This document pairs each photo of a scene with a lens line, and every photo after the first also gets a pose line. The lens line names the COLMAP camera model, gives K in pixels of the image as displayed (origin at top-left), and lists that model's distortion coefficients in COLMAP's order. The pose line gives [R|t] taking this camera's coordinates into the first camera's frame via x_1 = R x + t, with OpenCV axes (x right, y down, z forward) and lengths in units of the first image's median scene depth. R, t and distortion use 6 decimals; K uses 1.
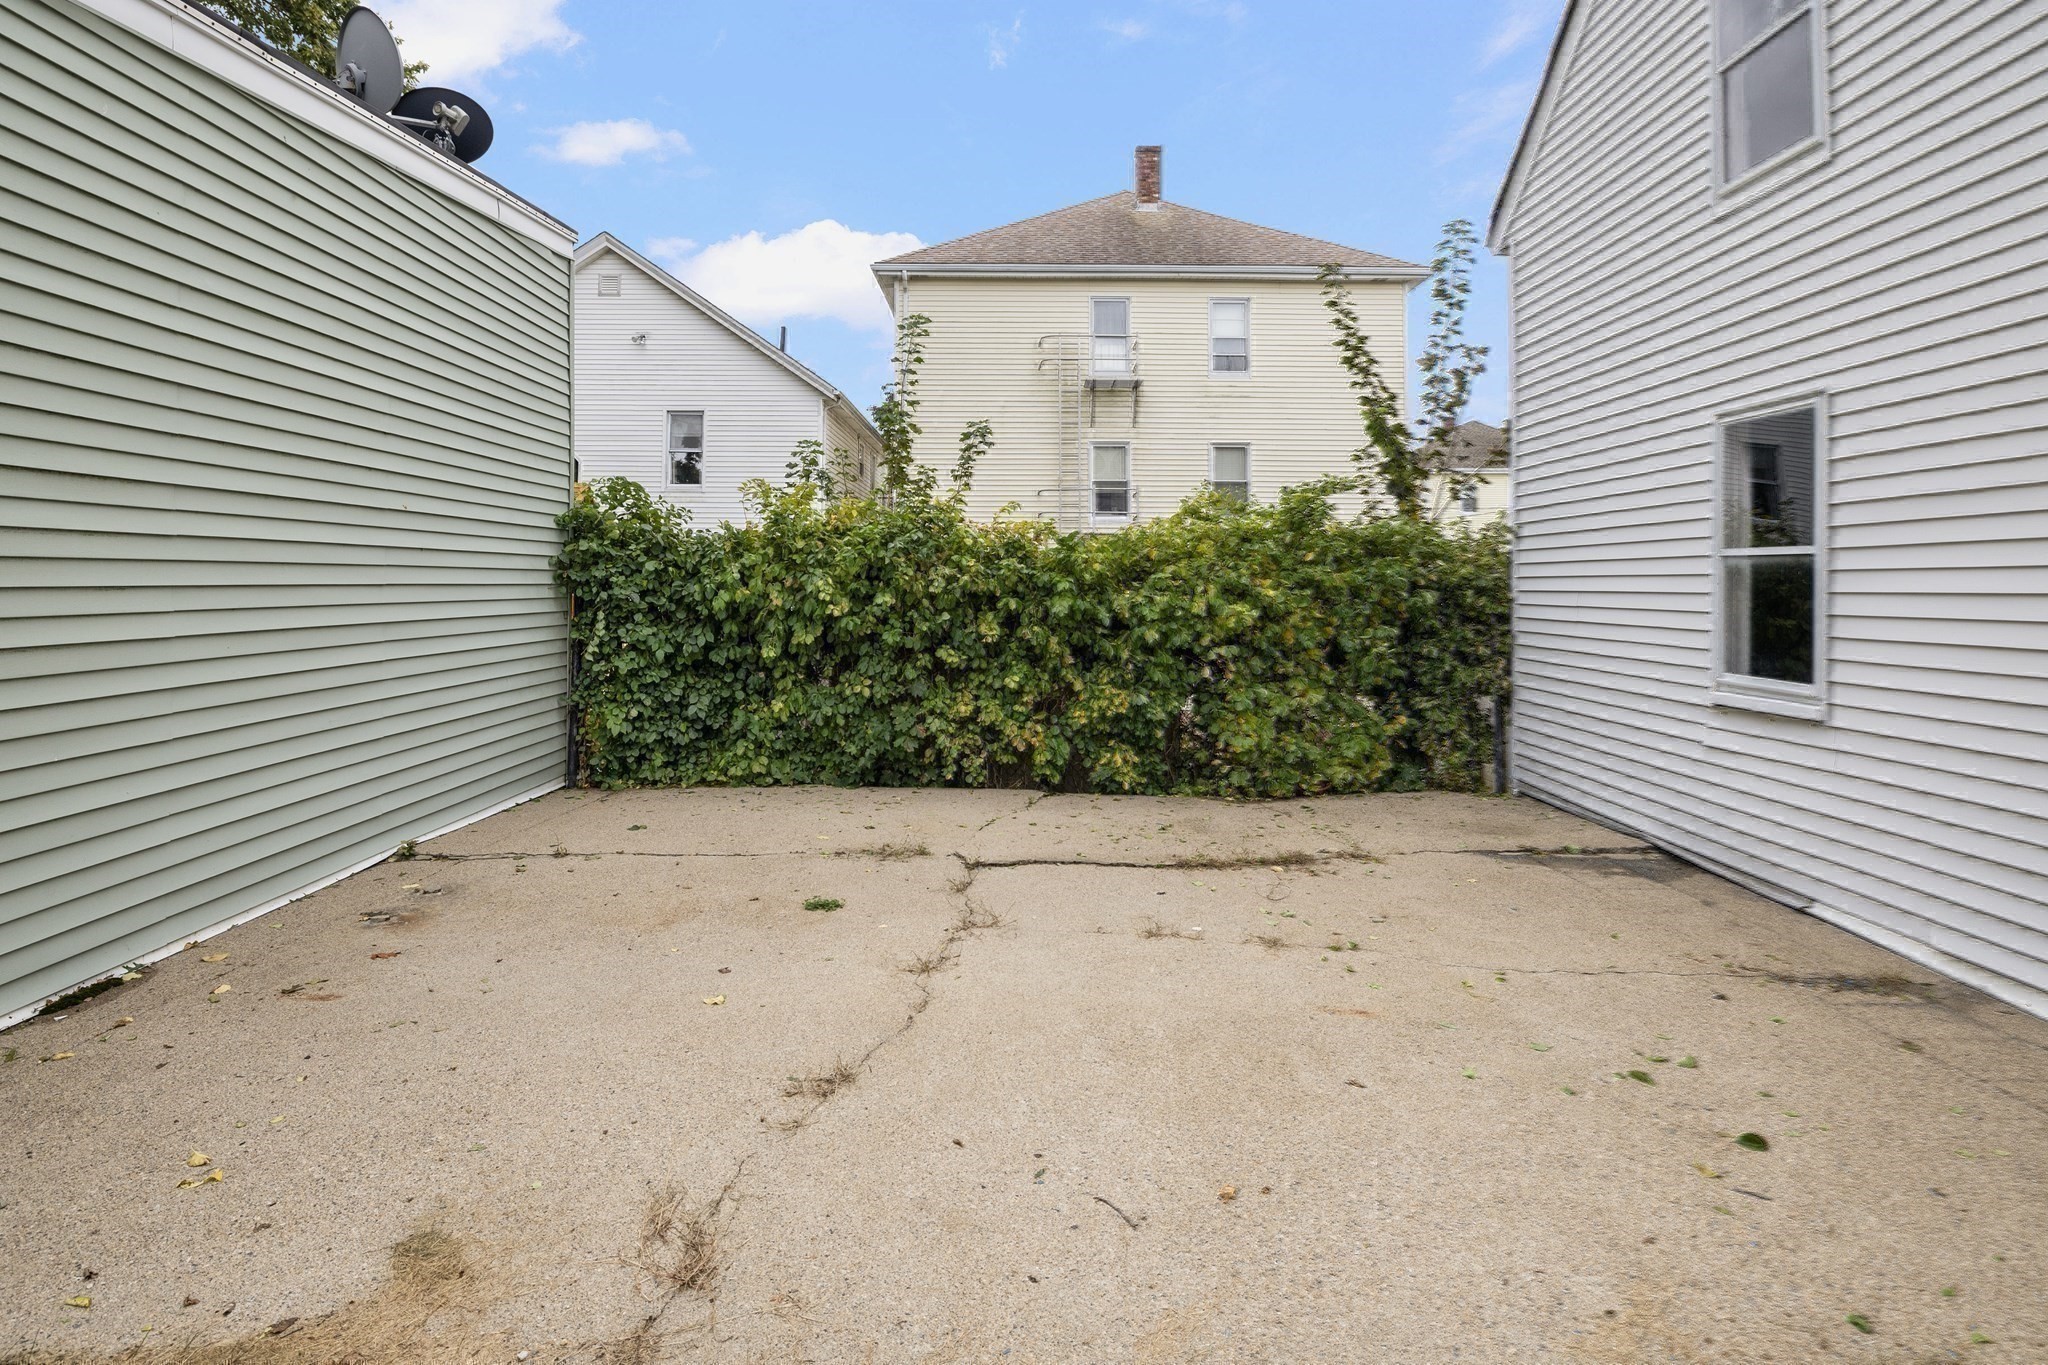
lens RADIAL K [[1057.7, 0, 1005.0], [0, 1057.7, 555.7], [0, 0, 1]] dist [-0.005221, 0.000607]
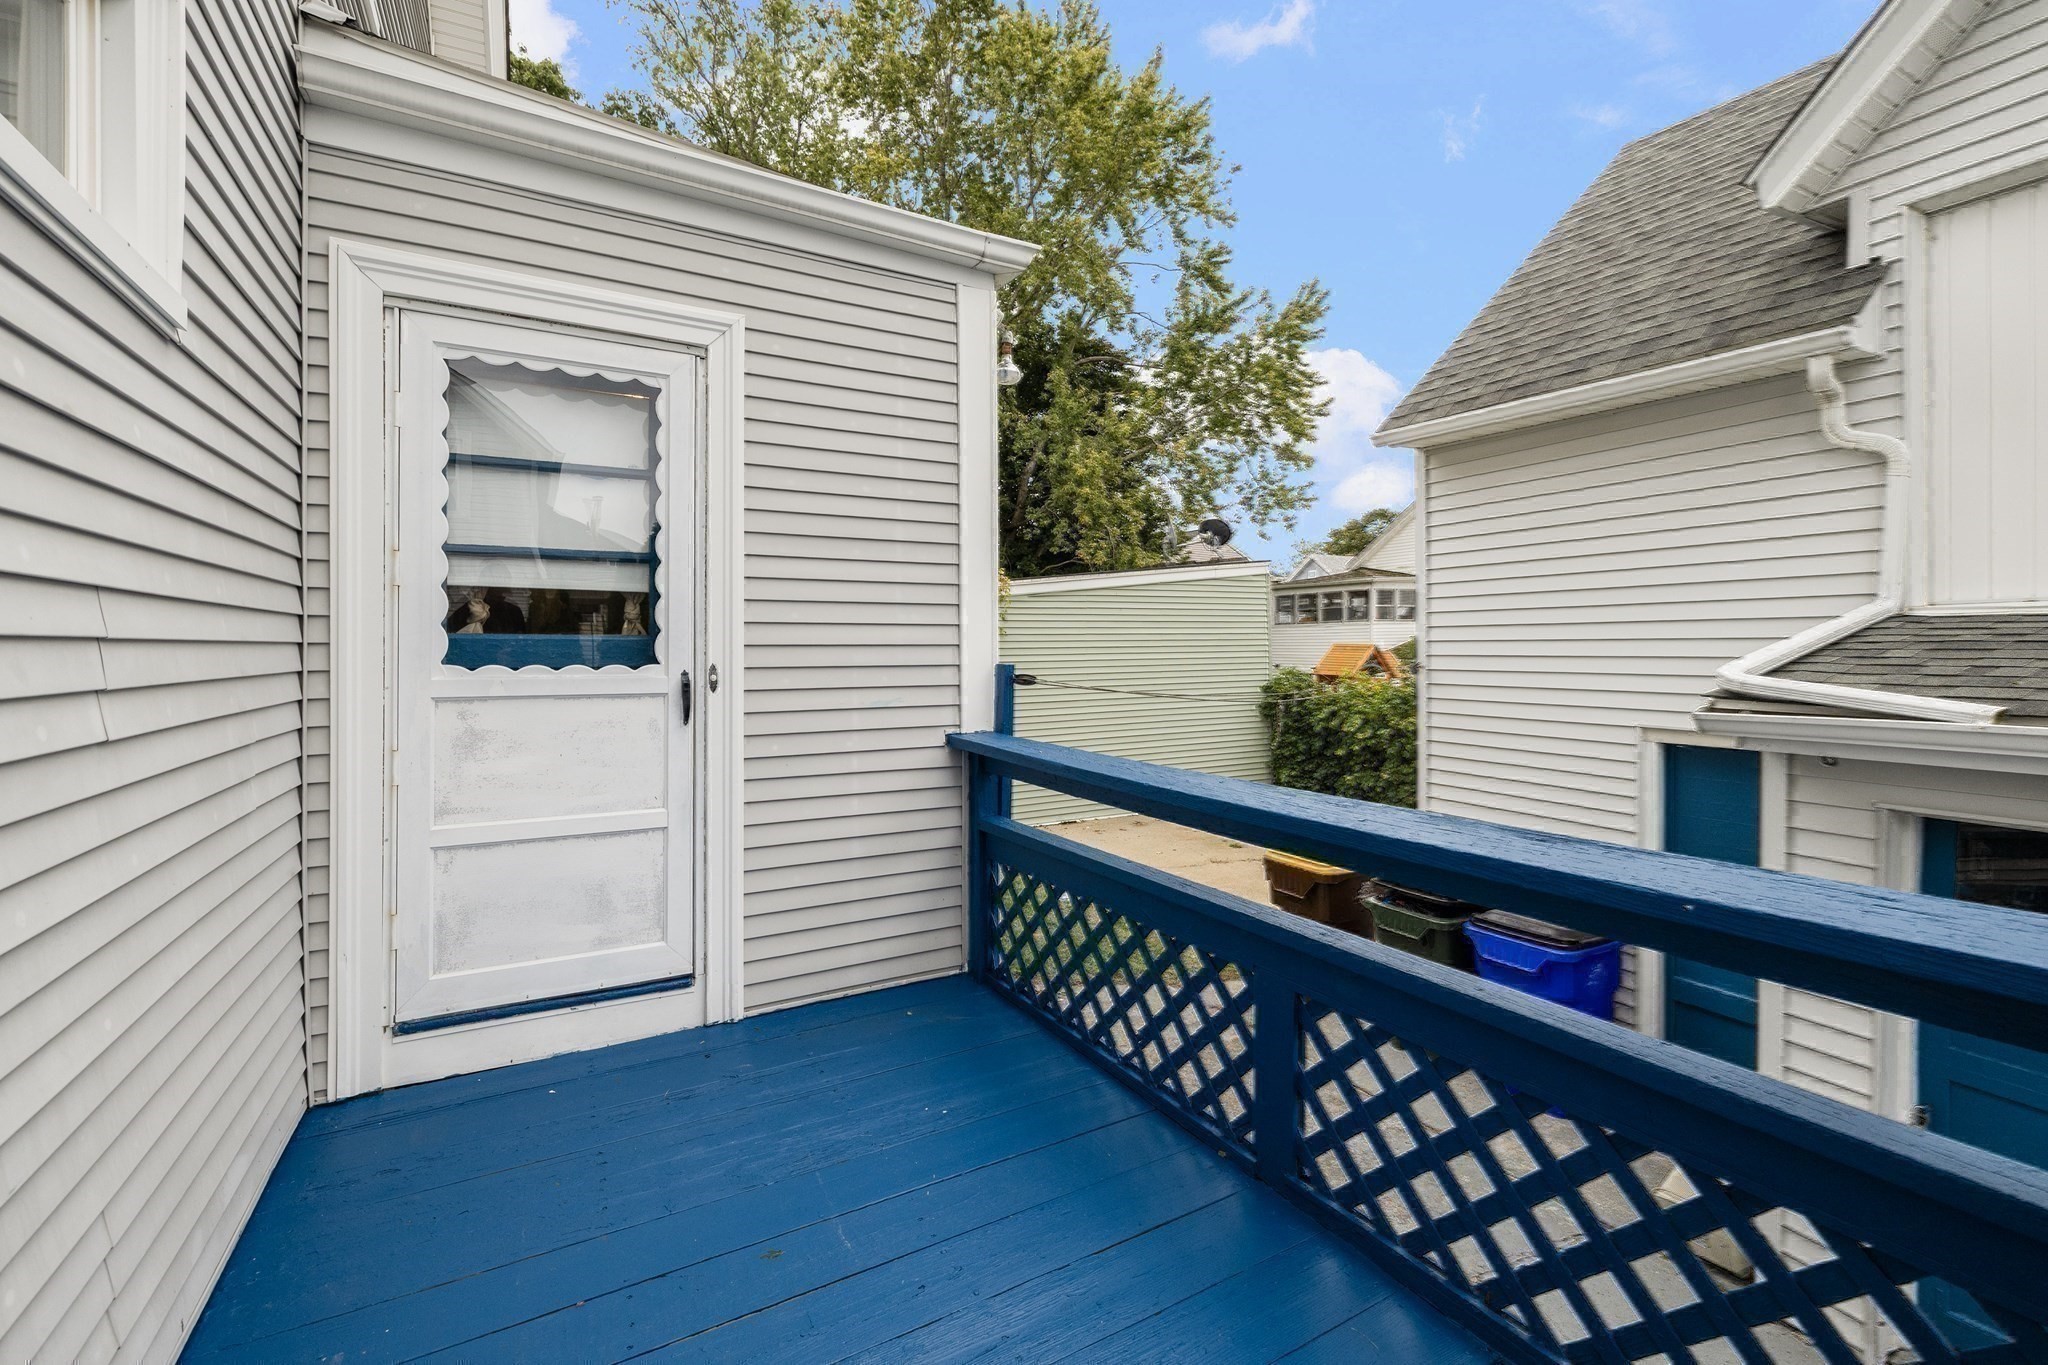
lens RADIAL K [[862.9, 0, 995.5], [0, 862.9, 643.7], [0, 0, 1]] dist [0.000073, 0.000482]
pose [[0.457996, -0.016599, -0.888799, 0.978214], [0.040405, 0.999181, 0.002160, -0.154336], [0.888035, -0.036901, 0.458292, -0.388340]]
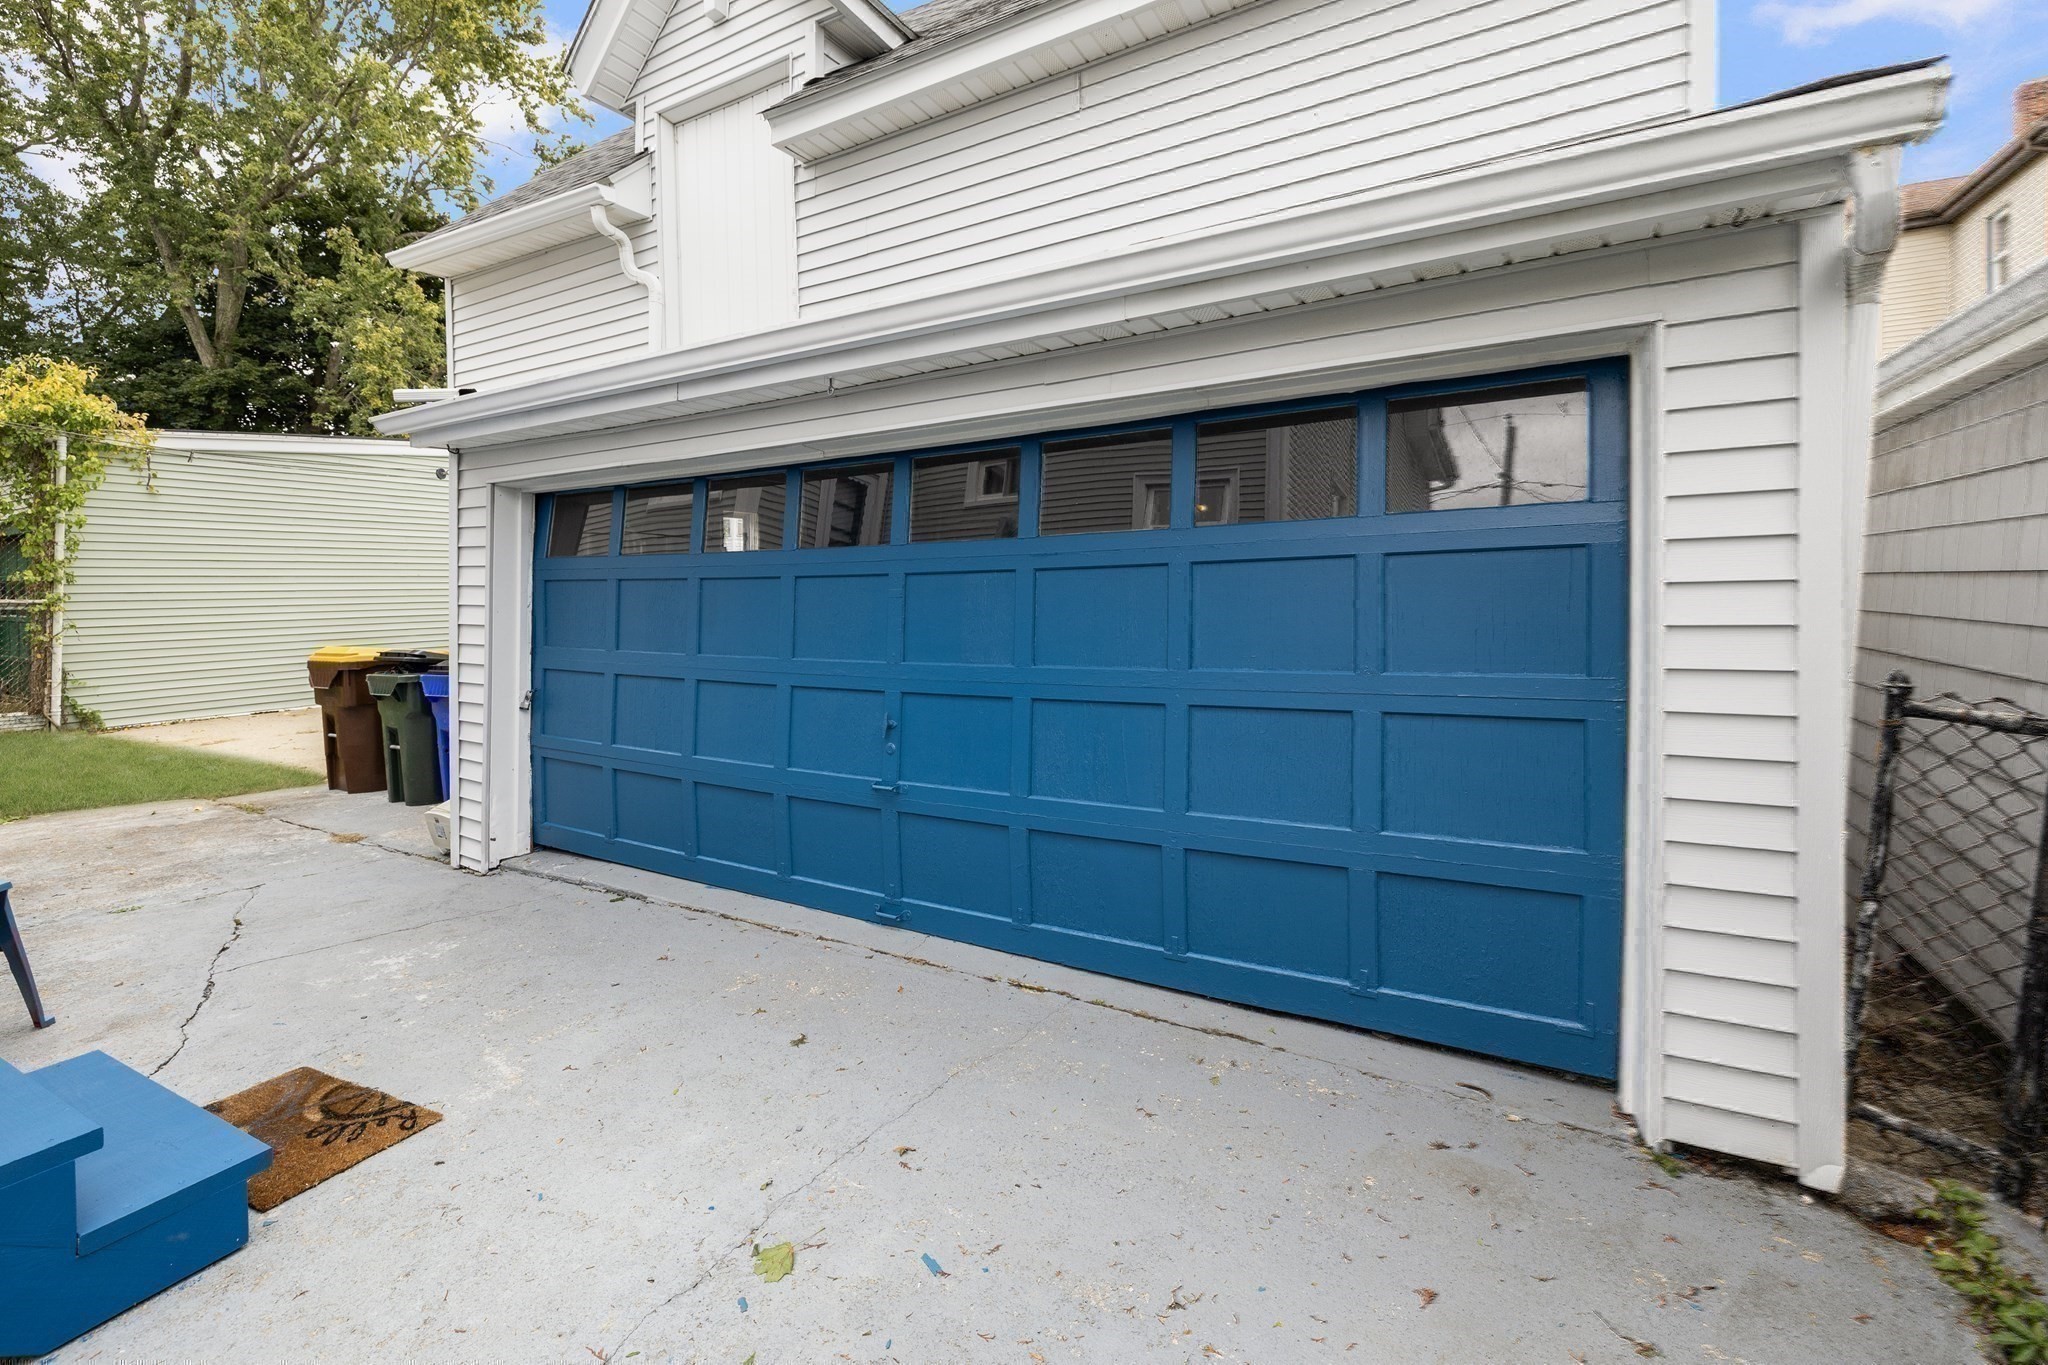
lens RADIAL K [[891.7, 0, 987.8], [0, 891.7, 596.1], [0, 0, 1]] dist [0.000040, -0.000028]
pose [[0.861270, -0.025111, -0.507527, 1.393881], [0.046356, 0.998496, 0.029263, 0.010902], [0.506029, -0.048730, 0.861139, -0.198120]]
